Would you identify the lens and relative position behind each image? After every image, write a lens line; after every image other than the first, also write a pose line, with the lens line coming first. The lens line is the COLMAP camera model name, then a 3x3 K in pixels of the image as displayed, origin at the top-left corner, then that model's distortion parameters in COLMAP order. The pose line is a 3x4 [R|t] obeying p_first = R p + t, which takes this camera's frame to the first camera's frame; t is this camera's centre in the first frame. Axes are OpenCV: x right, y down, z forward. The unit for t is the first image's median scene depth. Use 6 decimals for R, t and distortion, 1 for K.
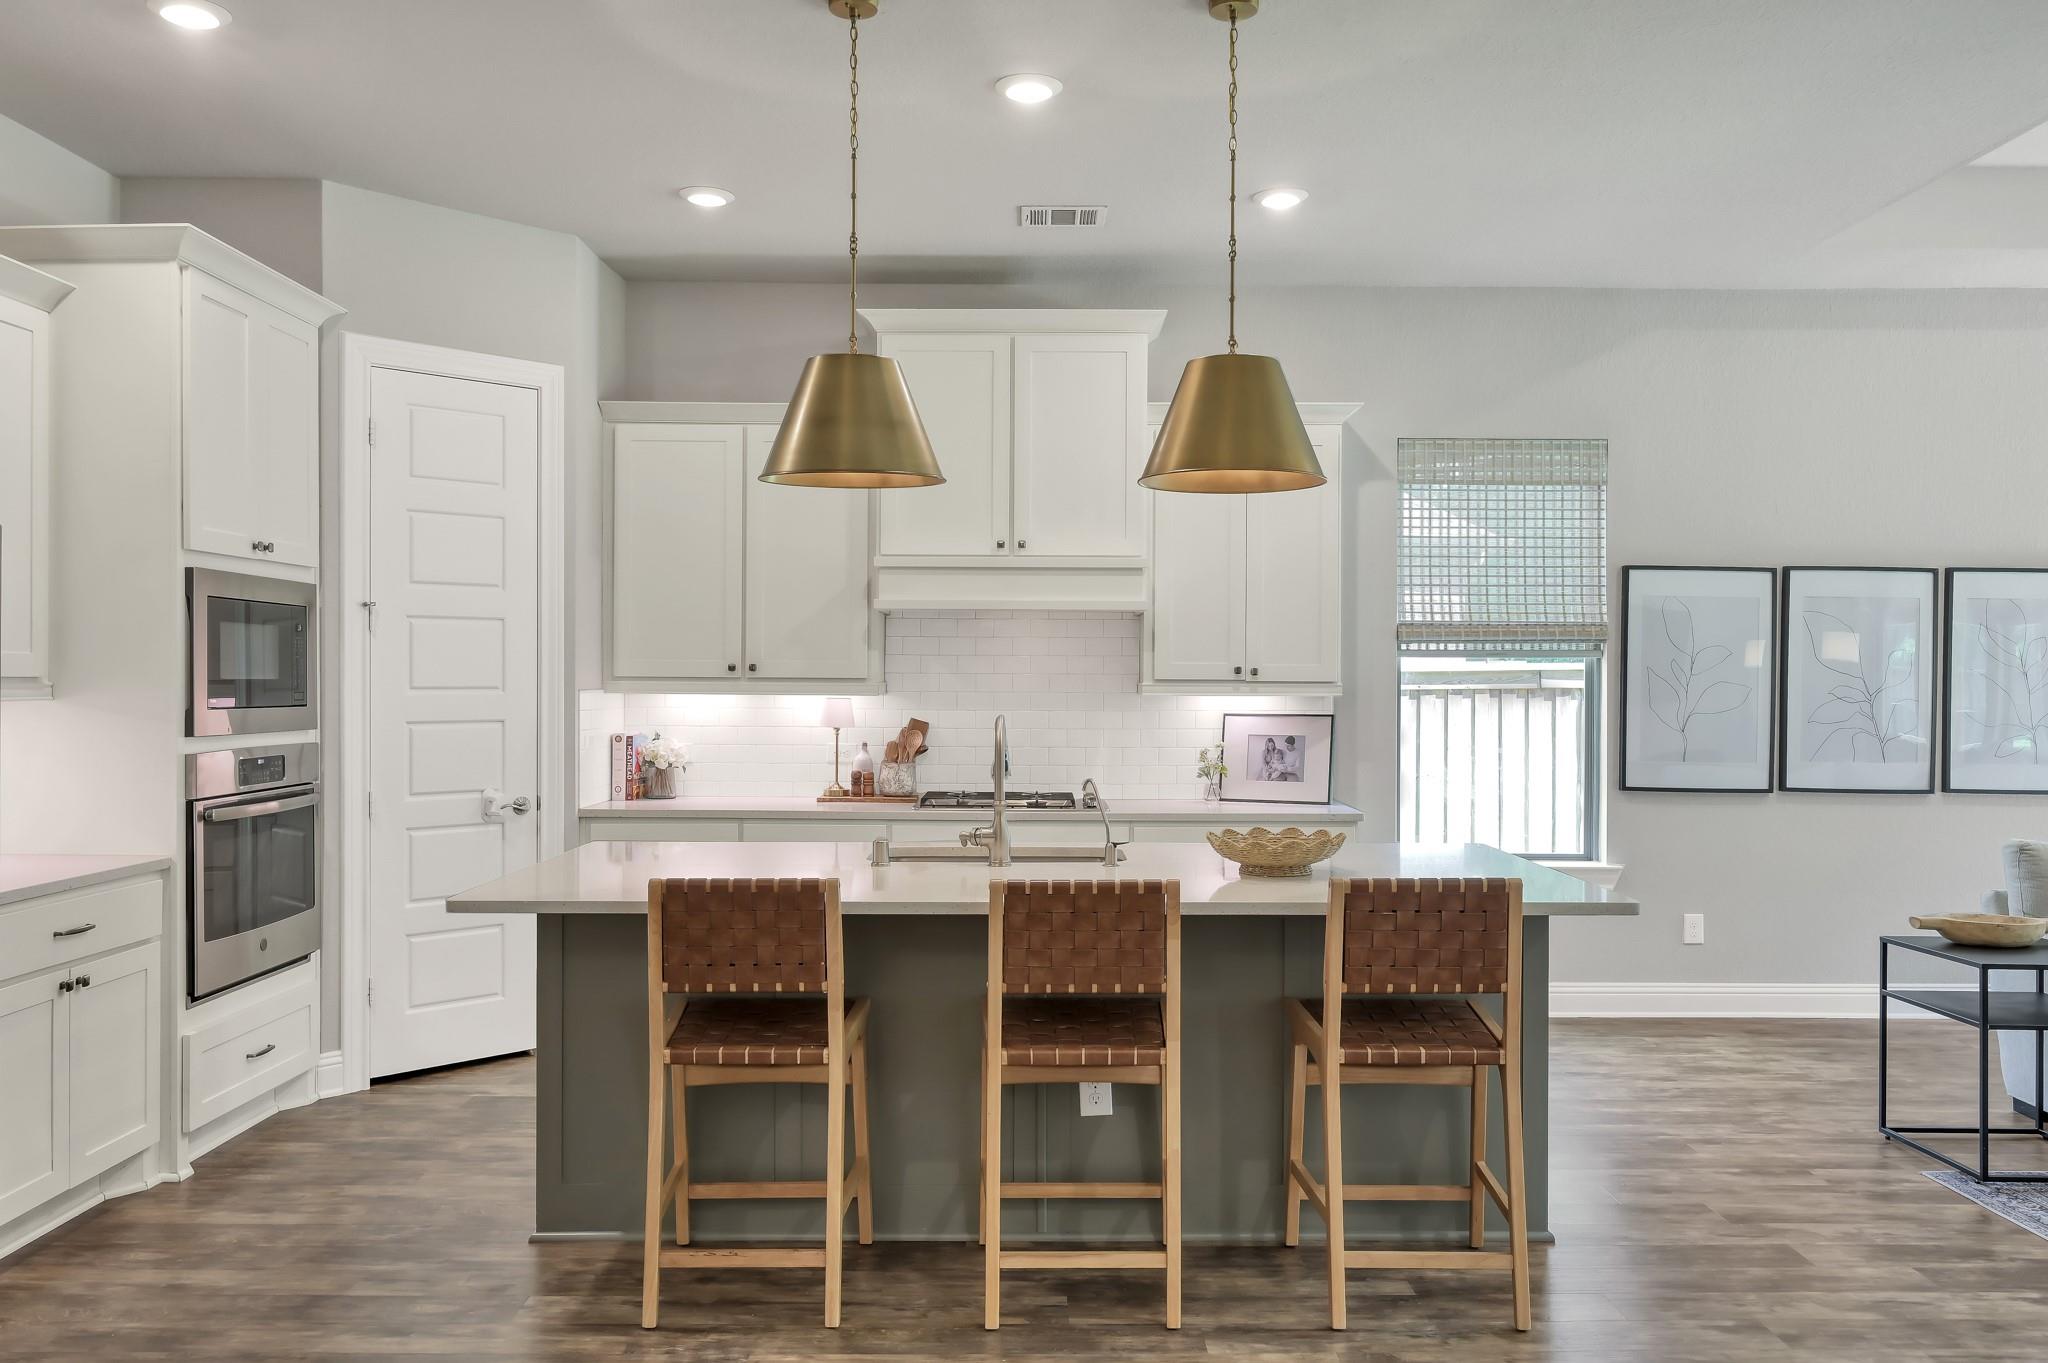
lens RADIAL K [[1546.2, 0, 1035.4], [0, 1546.2, 679.6], [0, 0, 1]] dist [-0.000765, 0.000947]
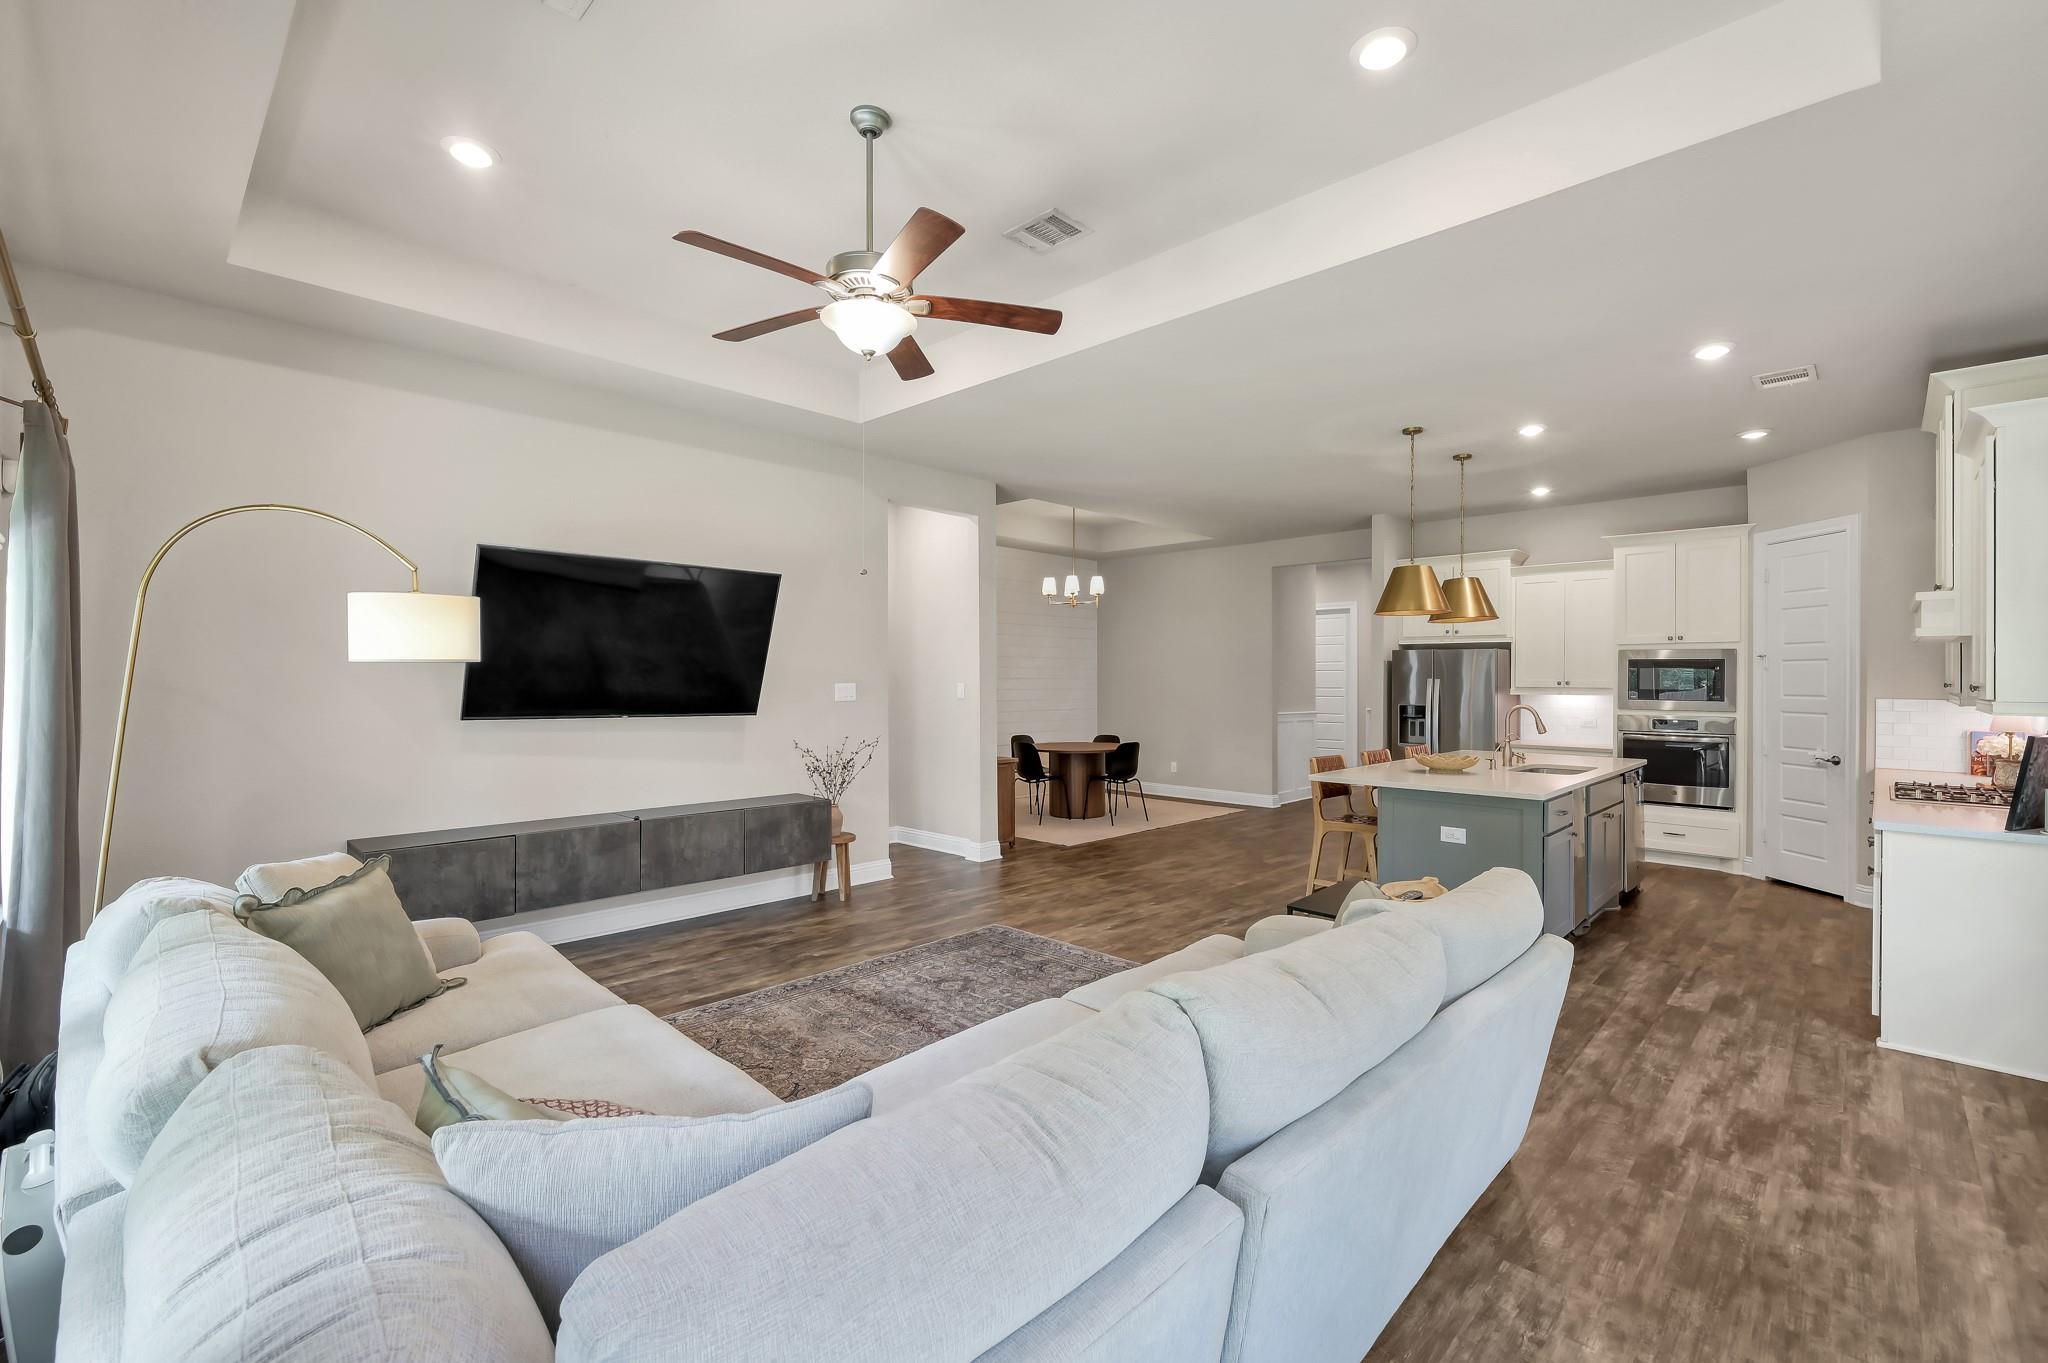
lens RADIAL K [[872.3, 0, 1024.0], [0, 872.3, 681.5], [0, 0, 1]] dist [-0.015516, -0.000072]
pose [[-0.697332, -0.002607, -0.716744, 0.987825], [-0.006383, 0.999976, 0.002573, -0.007798], [0.716720, 0.006369, -0.697332, 0.937992]]
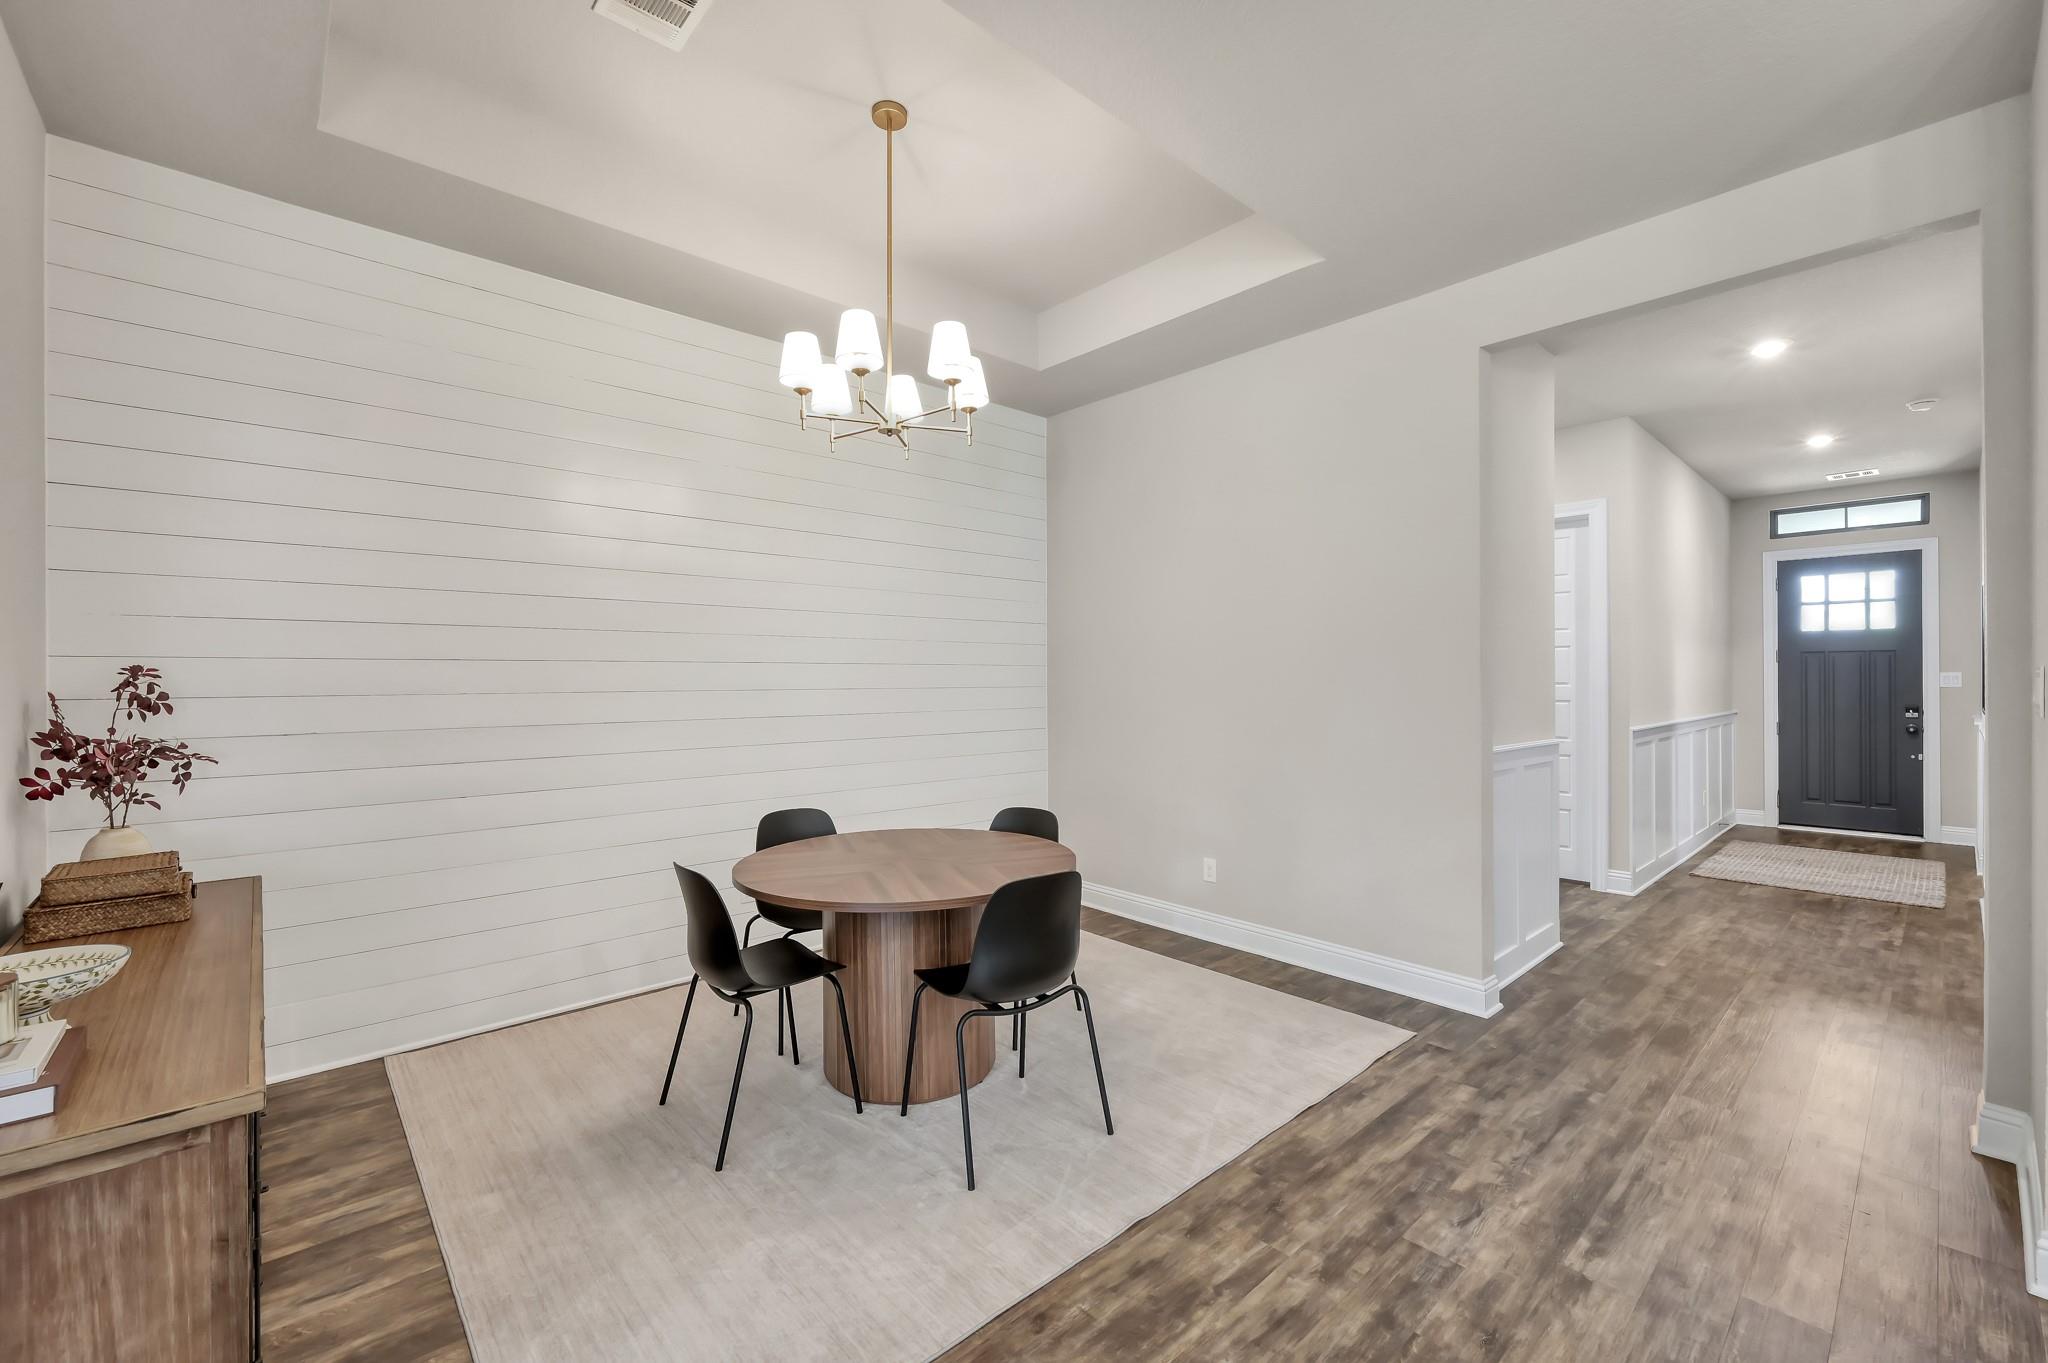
lens RADIAL K [[837.1, 0, 1017.6], [0, 837.1, 675.8], [0, 0, 1]] dist [-0.000657, -0.000149]
pose [[-0.745241, -0.004234, -0.666782, 0.110603], [-0.004721, 0.999988, -0.001073, 0.003181], [0.666778, 0.002348, -0.745252, 0.348842]]
